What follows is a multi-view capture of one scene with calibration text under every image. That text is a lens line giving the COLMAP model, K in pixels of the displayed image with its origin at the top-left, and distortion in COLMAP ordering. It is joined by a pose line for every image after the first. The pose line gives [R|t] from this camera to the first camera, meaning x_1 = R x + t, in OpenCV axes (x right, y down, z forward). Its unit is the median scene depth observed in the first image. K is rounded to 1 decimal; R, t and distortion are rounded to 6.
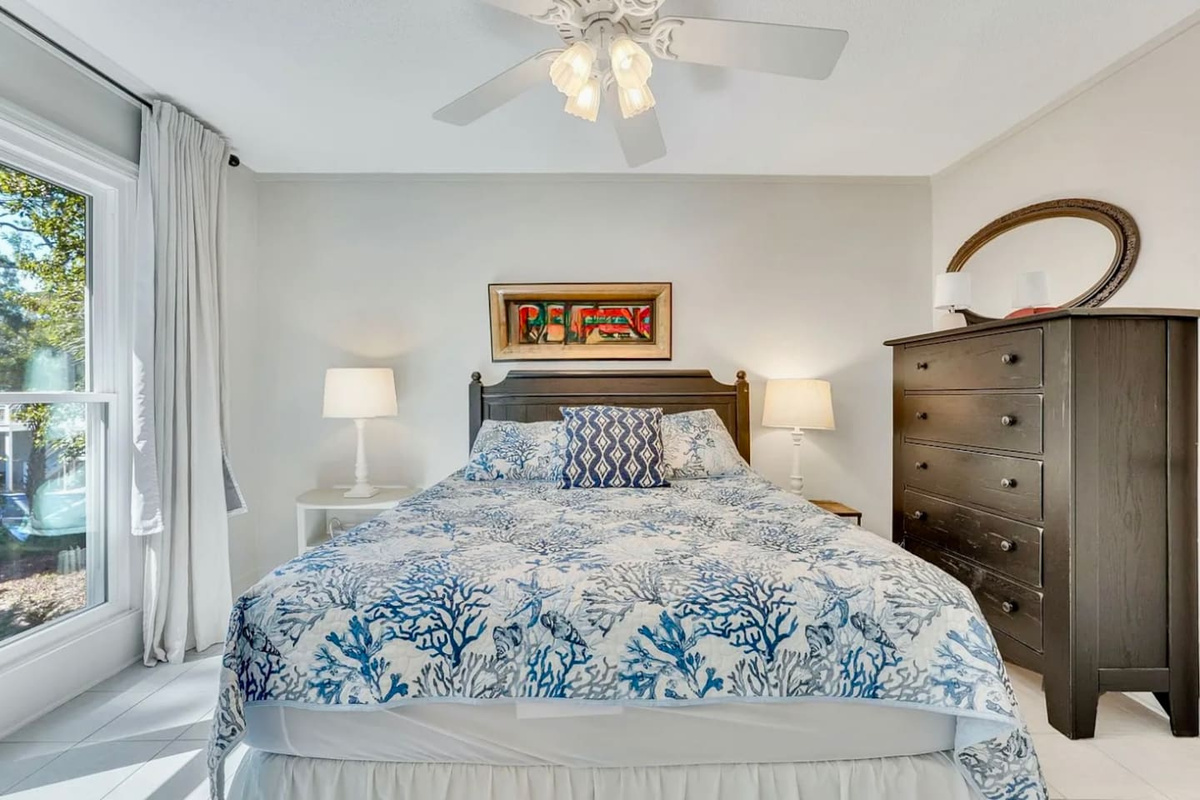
lens RADIAL K [[544.7, 0, 600.0], [0, 544.7, 400.0], [0, 0, 1]] dist [0.030171, -0.000090]
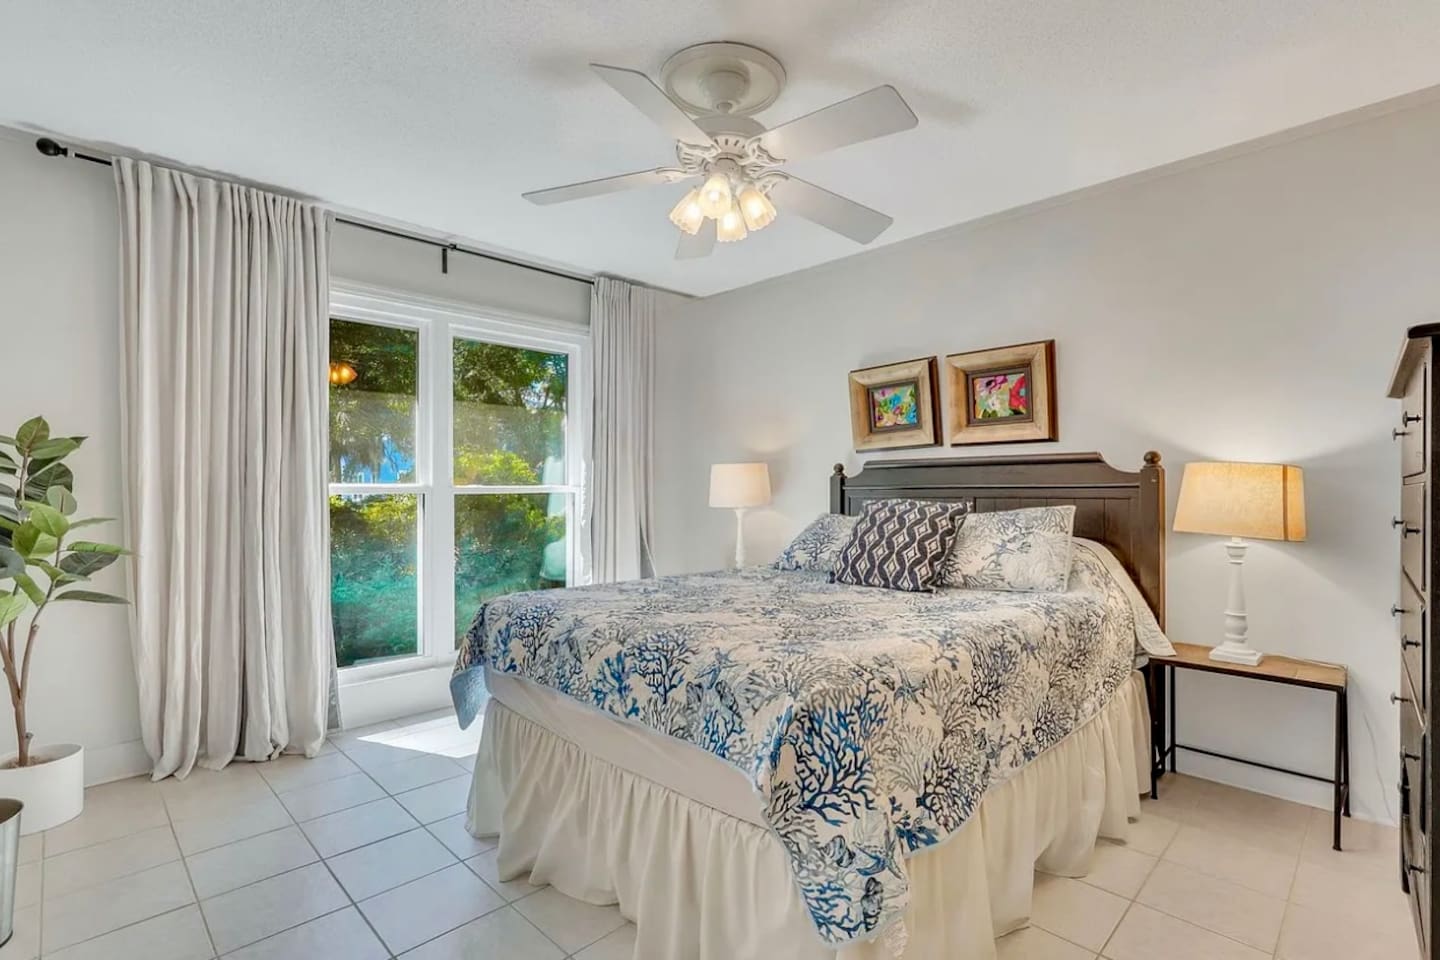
lens RADIAL K [[673.0, 0, 720.0], [0, 673.0, 480.0], [0, 0, 1]] dist [-0.001806, 0.000001]
pose [[0.686317, -0.011198, -0.727216, 0.930519], [-0.004435, 0.999798, -0.019582, 0.003992], [0.727289, 0.016665, 0.686129, 0.034679]]
